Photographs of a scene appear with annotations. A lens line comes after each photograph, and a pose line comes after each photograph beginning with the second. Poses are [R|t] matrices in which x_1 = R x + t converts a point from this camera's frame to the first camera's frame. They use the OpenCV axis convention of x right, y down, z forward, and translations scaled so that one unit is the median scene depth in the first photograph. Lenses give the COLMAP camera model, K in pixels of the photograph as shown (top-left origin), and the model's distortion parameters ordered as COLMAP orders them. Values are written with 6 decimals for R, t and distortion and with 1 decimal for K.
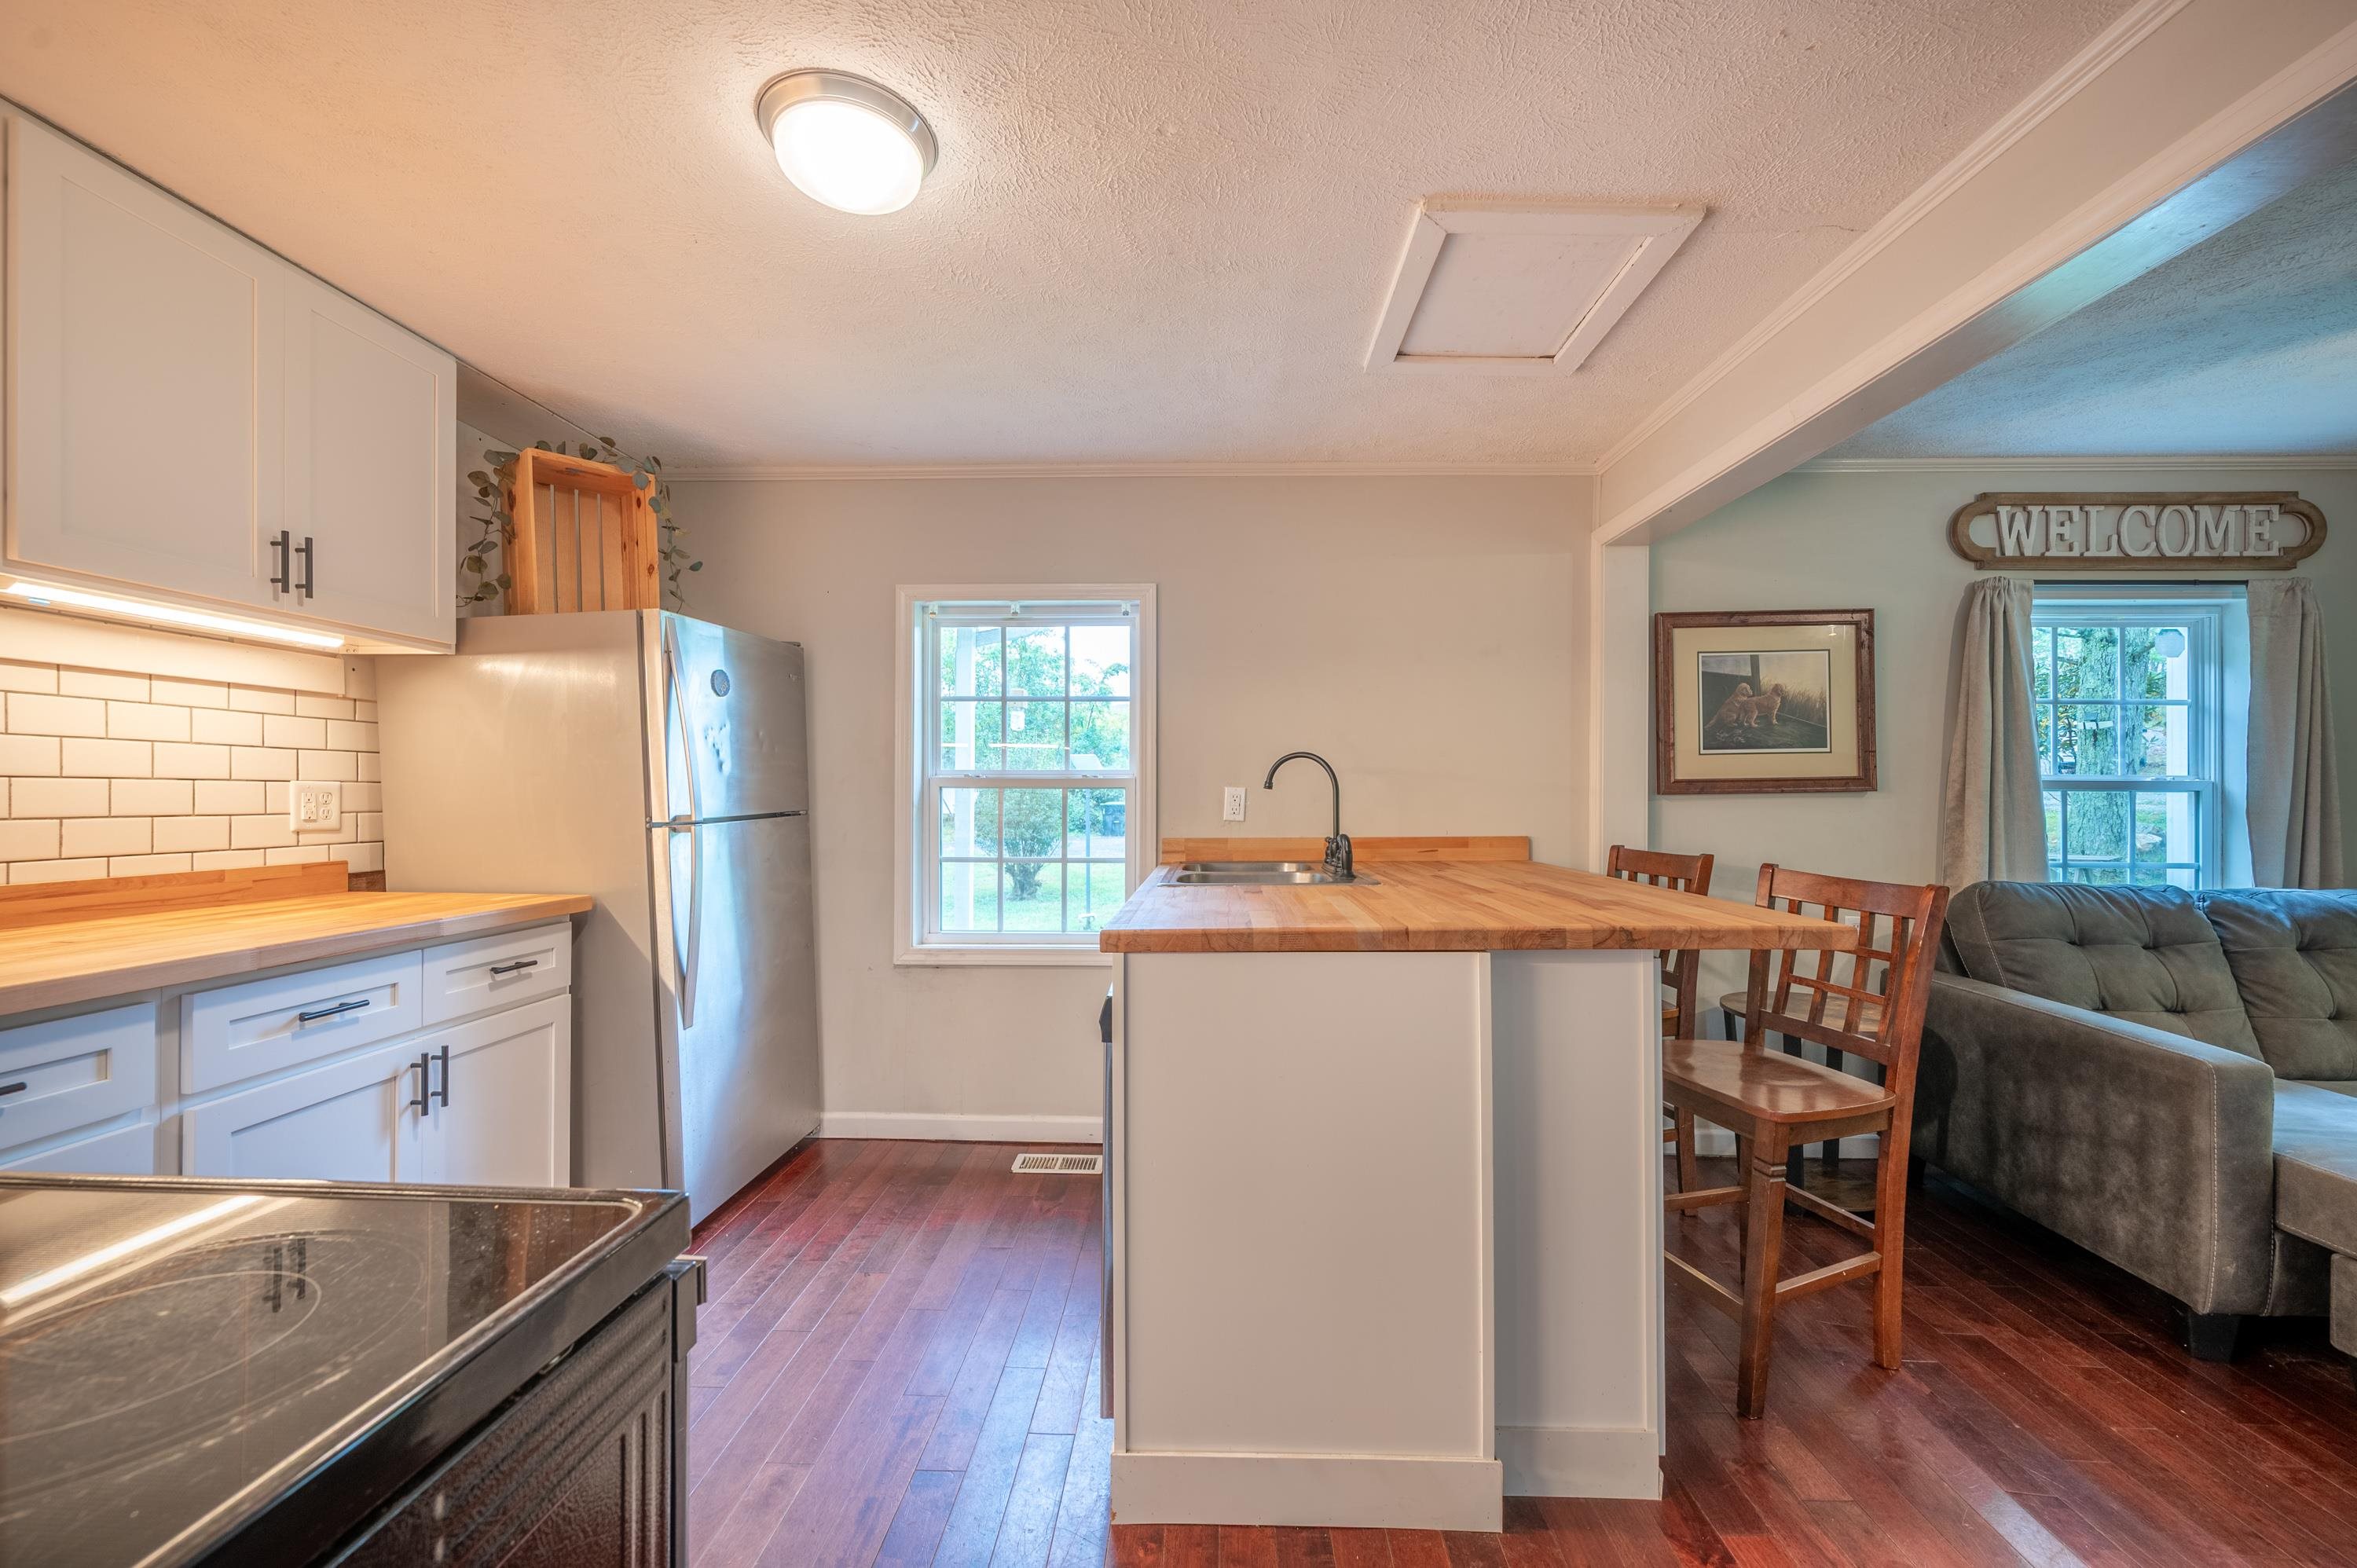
lens RADIAL K [[924.7, 0, 1191.0], [0, 924.7, 795.2], [0, 0, 1]] dist [-0.001937, 0.000291]
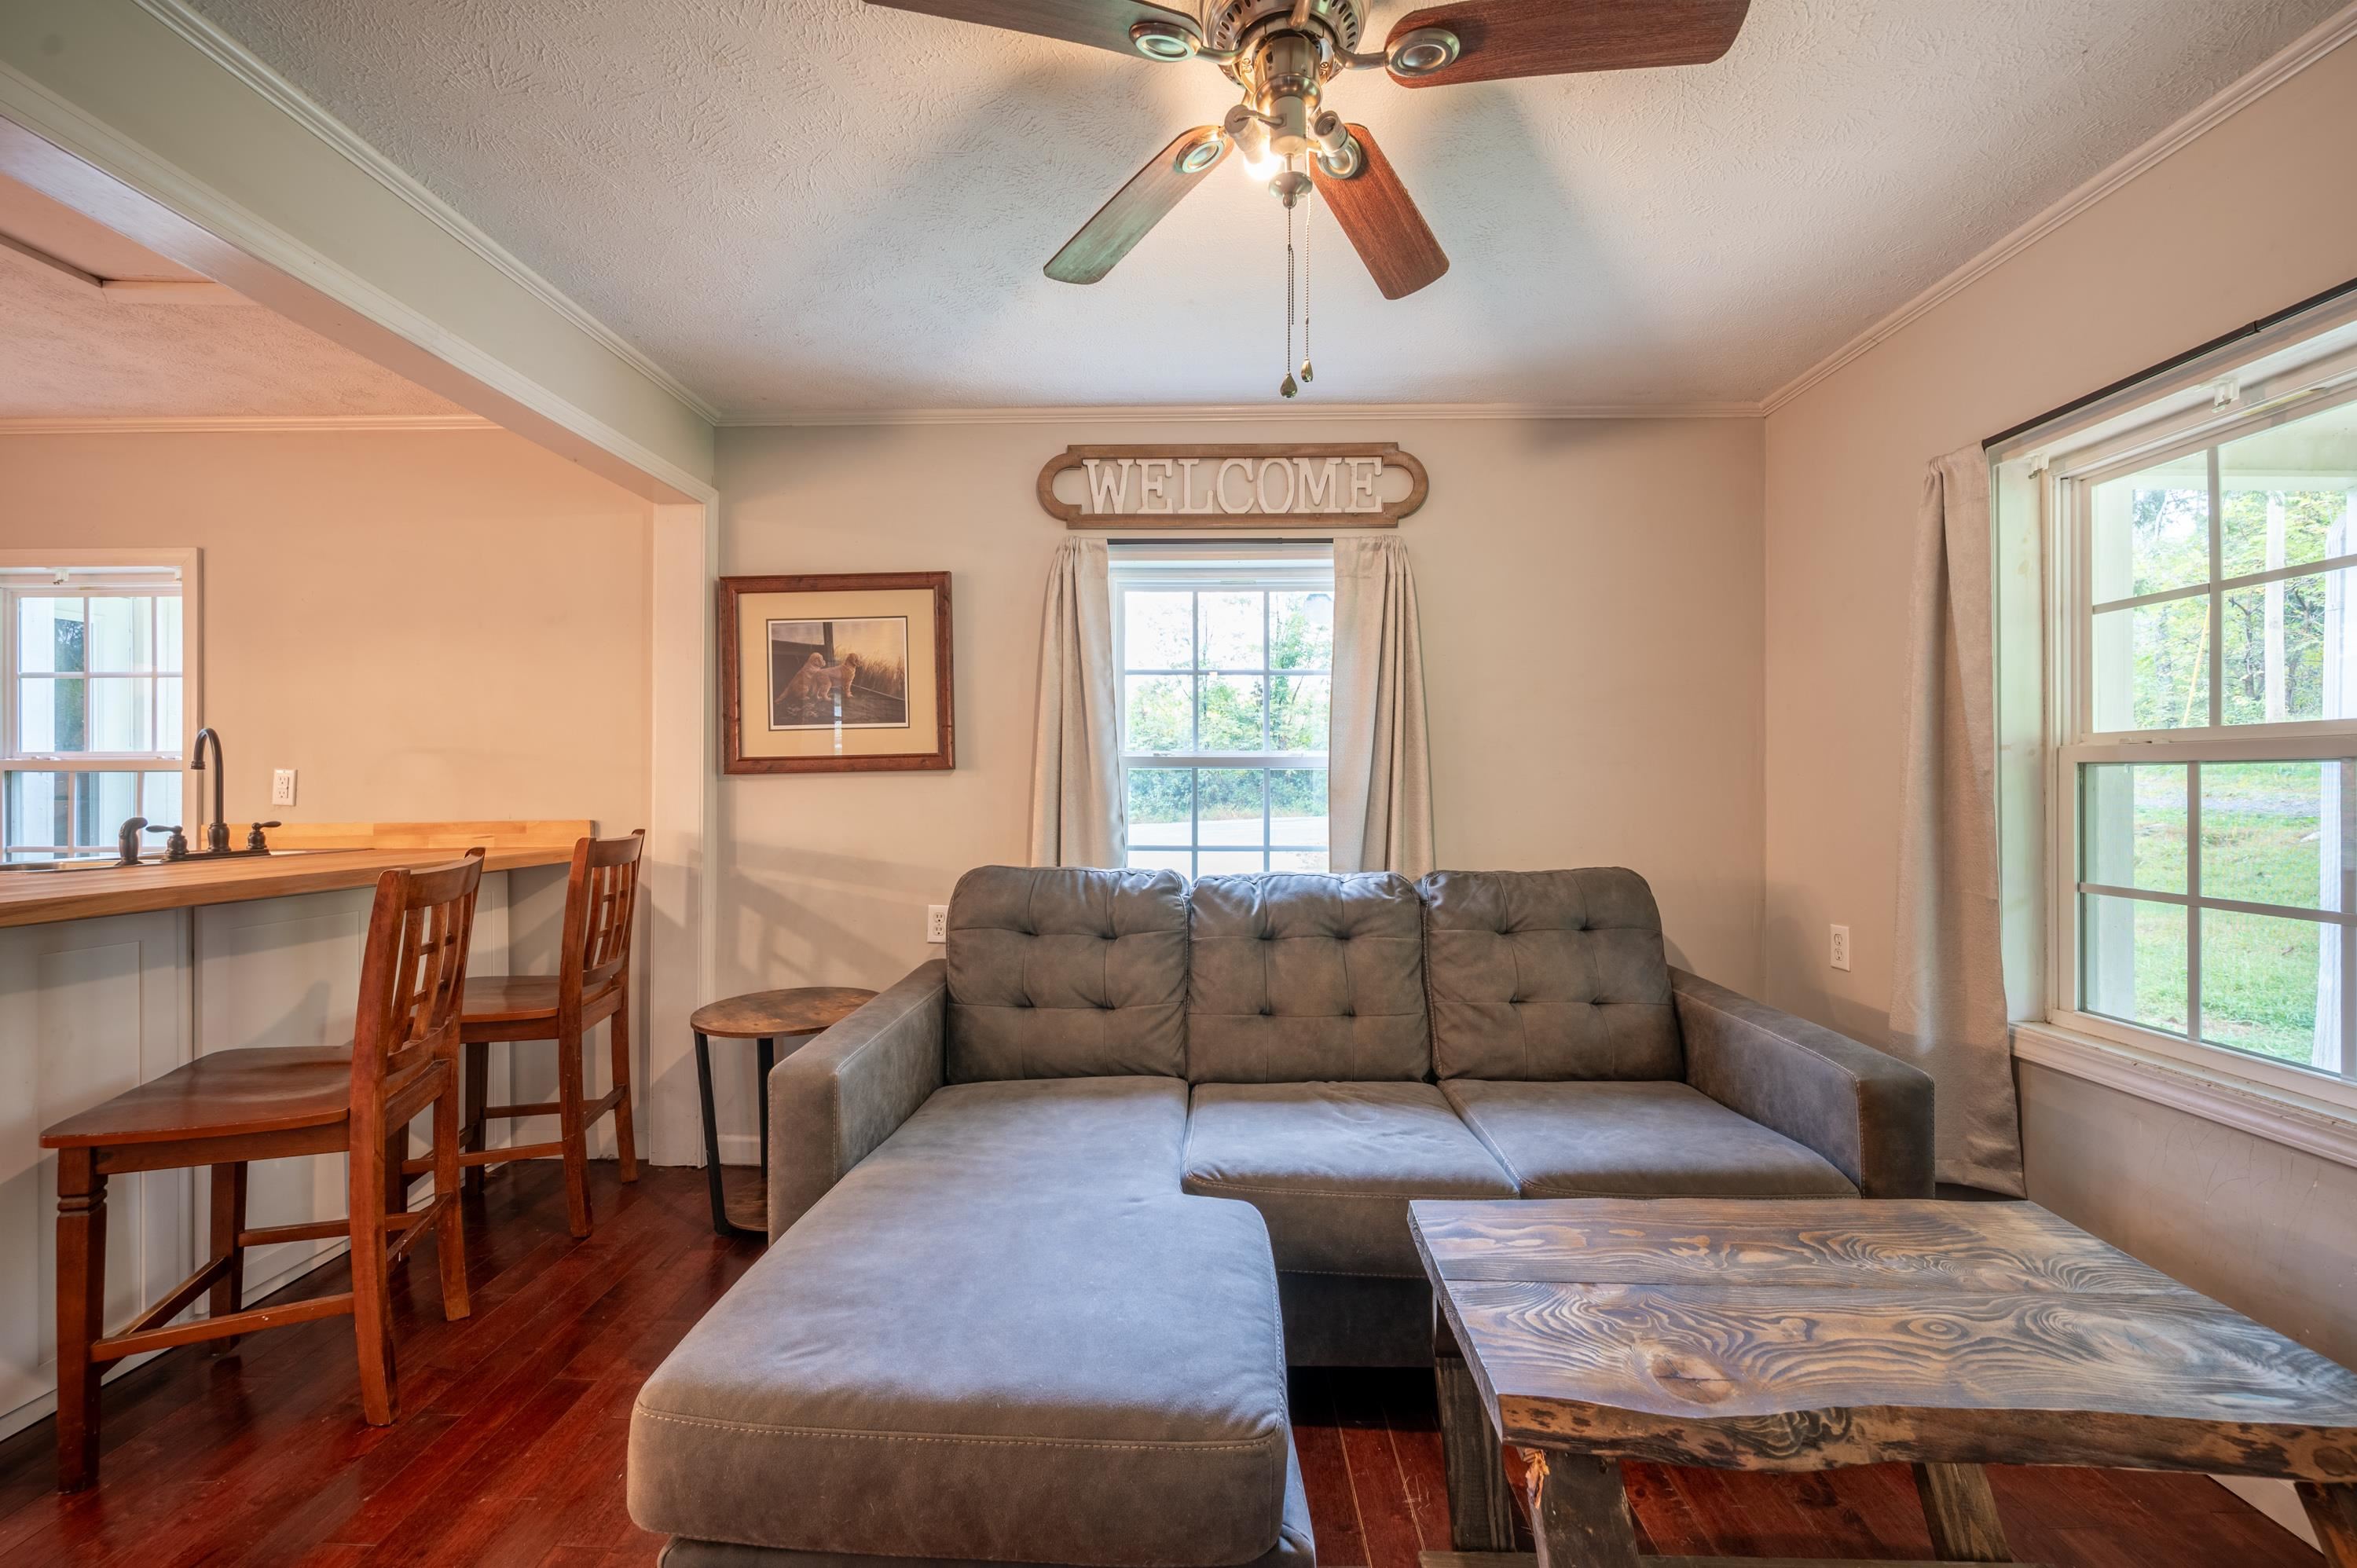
lens RADIAL K [[924.7, 0, 1174.9], [0, 924.7, 786.1], [0, 0, 1]] dist [-0.001937, 0.000291]
pose [[0.999940, -0.004829, 0.009867, 0.962495], [0.004846, 0.999987, -0.001688, 0.015001], [-0.009858, 0.001736, 0.999950, 0.077972]]
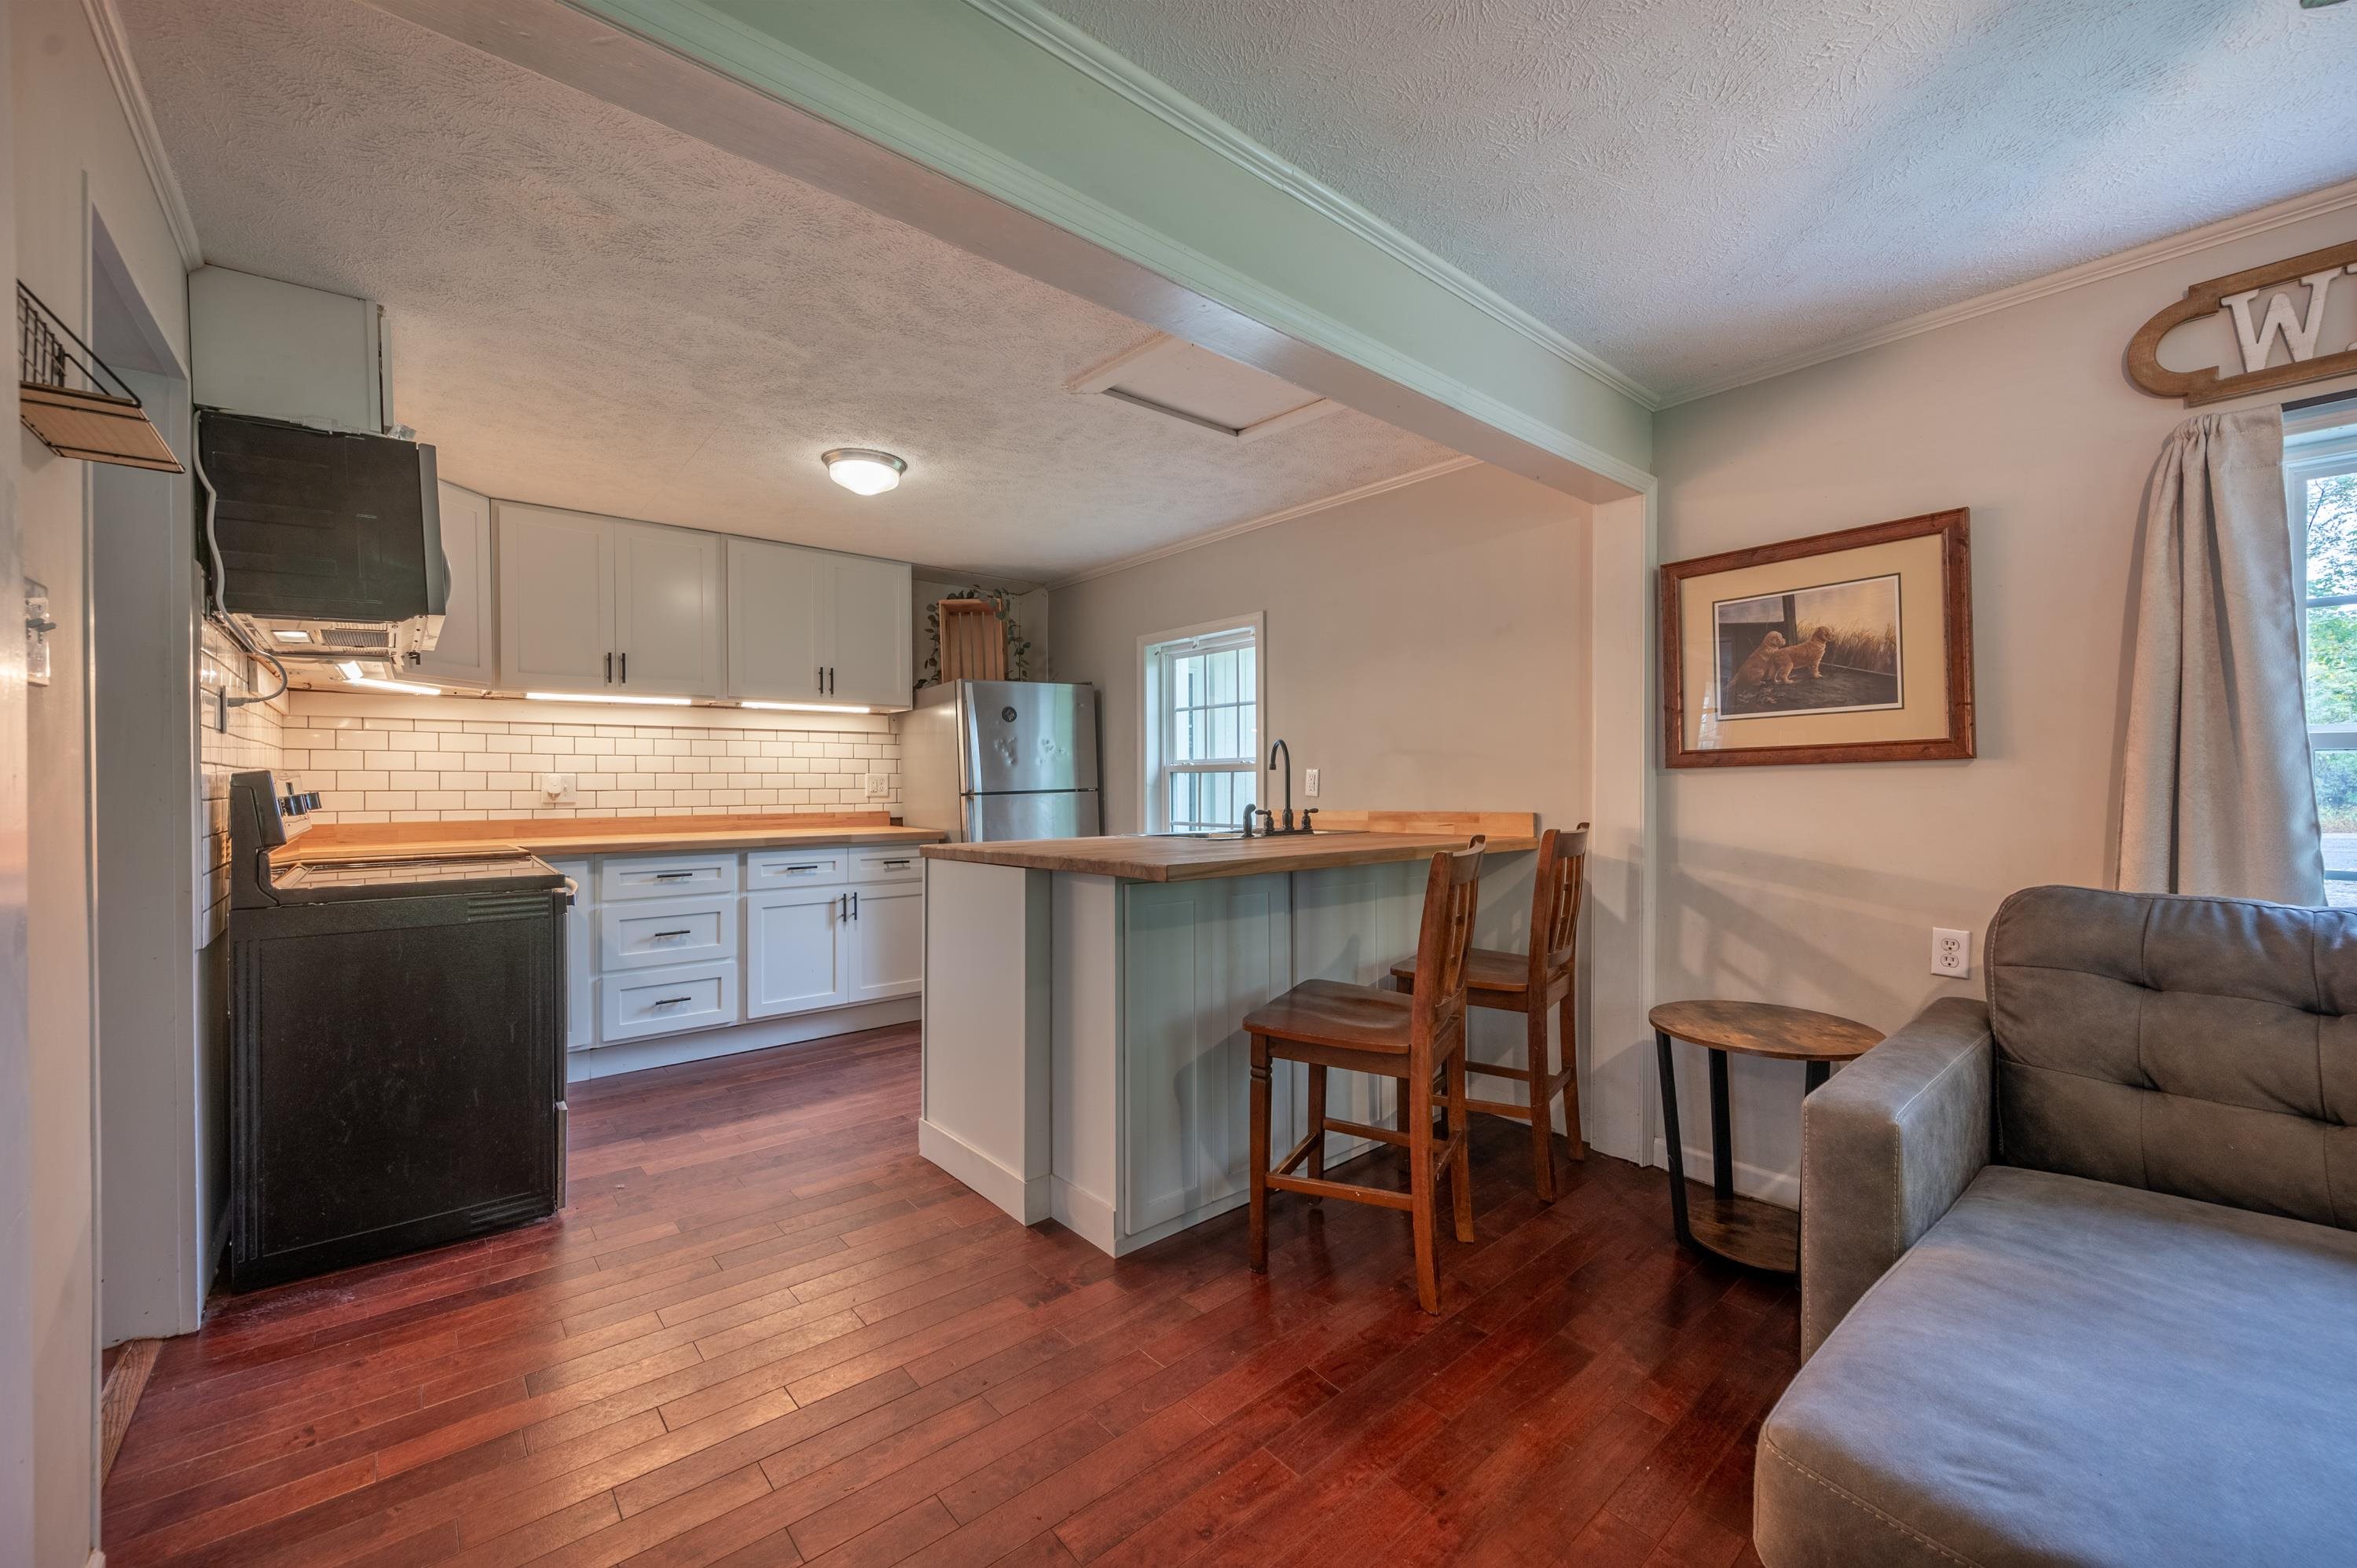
lens RADIAL K [[924.7, 0, 1183.6], [0, 924.7, 785.8], [0, 0, 1]] dist [-0.001937, 0.000291]
pose [[0.675886, -0.004341, -0.736994, 0.864092], [0.005088, 0.999986, -0.001223, 0.015008], [0.736989, -0.002924, 0.675899, 0.057244]]
